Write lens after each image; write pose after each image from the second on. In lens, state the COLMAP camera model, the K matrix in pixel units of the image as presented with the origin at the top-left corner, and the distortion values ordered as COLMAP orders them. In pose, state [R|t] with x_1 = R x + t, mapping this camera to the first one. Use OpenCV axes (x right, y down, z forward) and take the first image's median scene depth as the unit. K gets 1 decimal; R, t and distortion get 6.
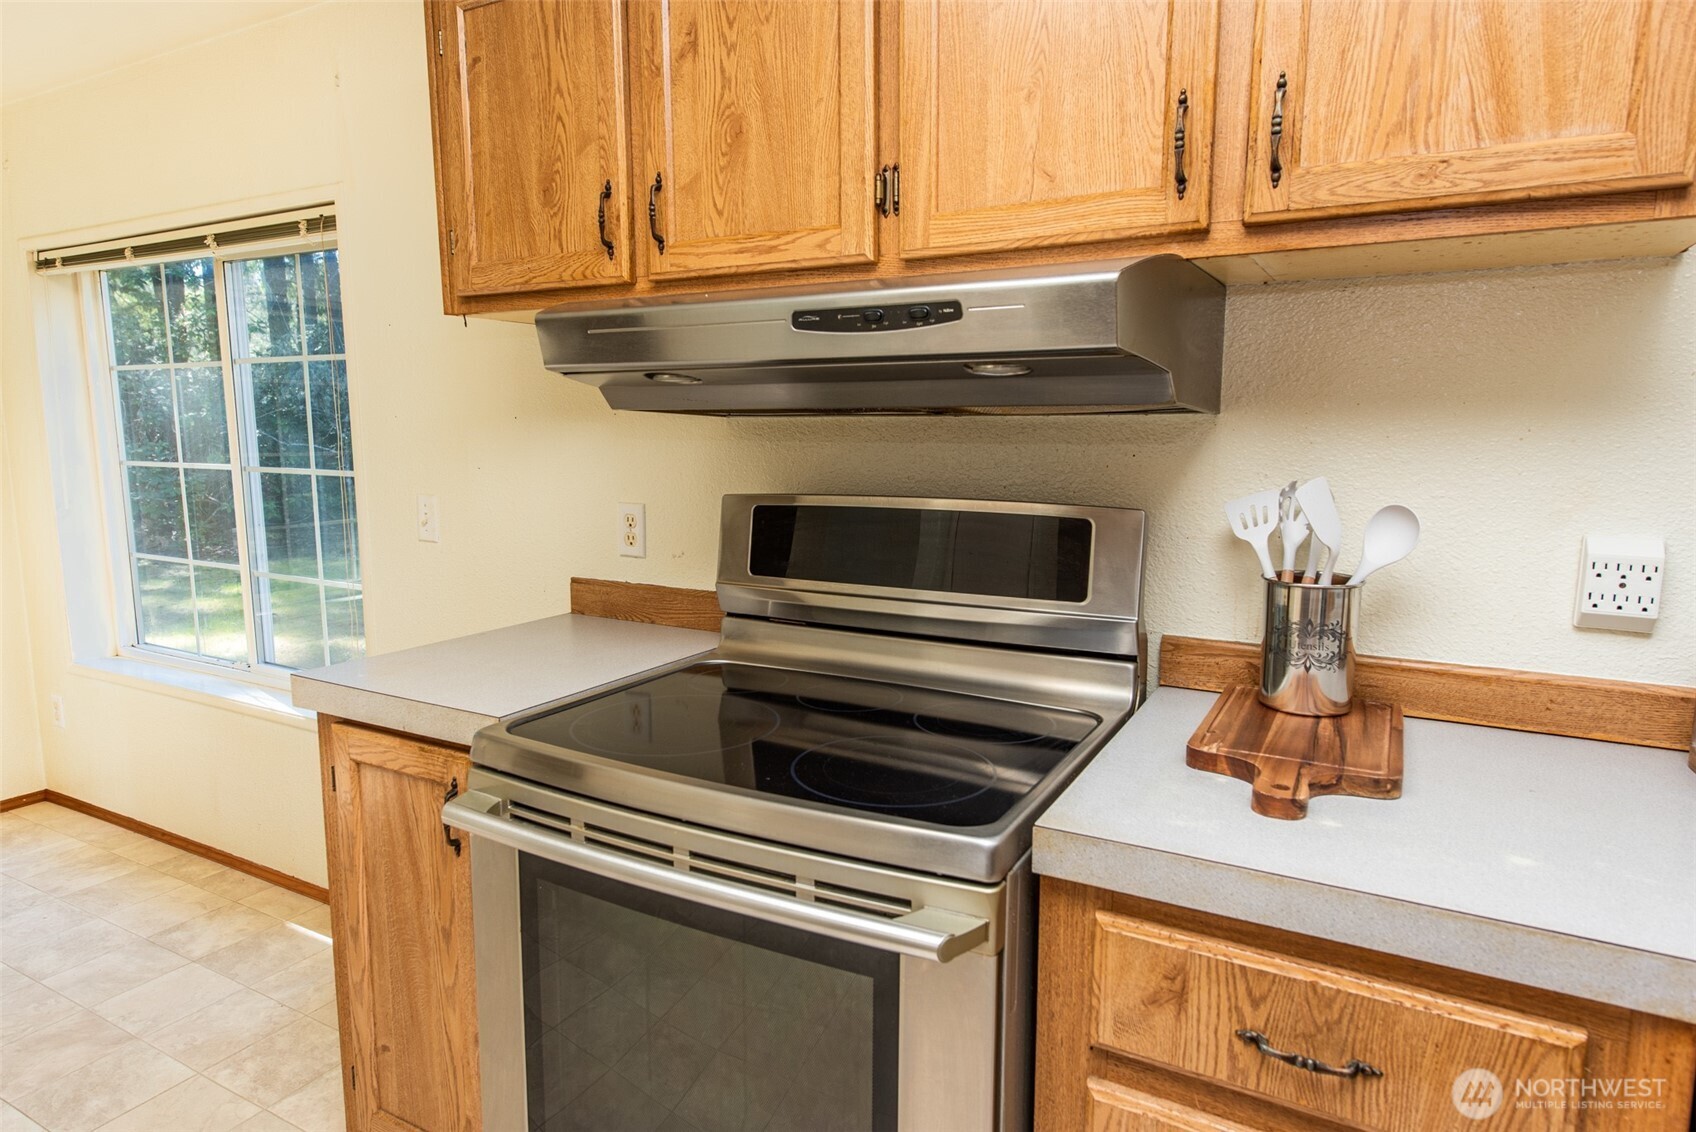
lens RADIAL K [[984.9, 0, 849.4], [0, 984.9, 570.3], [0, 0, 1]] dist [0.006746, -0.000636]
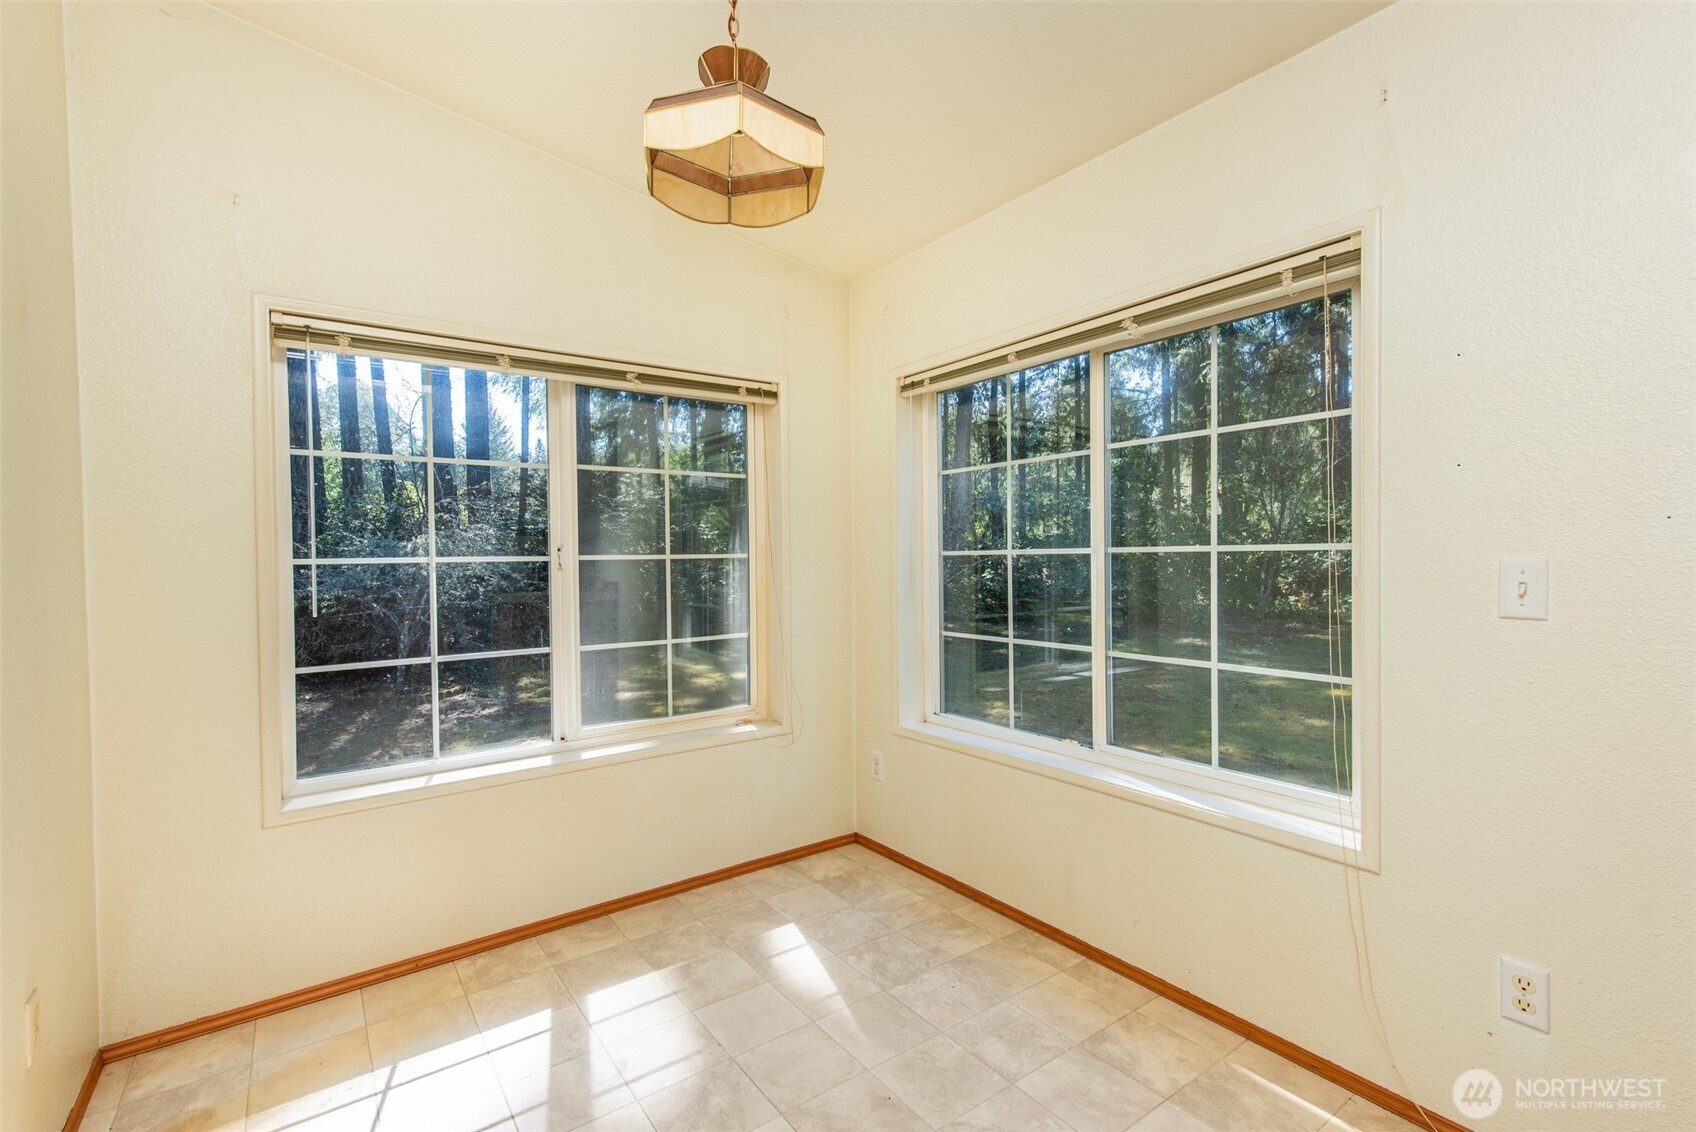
lens RADIAL K [[751.0, 0, 847.4], [0, 751.0, 569.2], [0, 0, 1]] dist [0.004165, -0.000287]
pose [[0.903932, -0.006580, -0.427625, -0.529793], [-0.048382, 0.991889, -0.117535, 0.021651], [0.424930, 0.126933, 0.896283, 0.194974]]
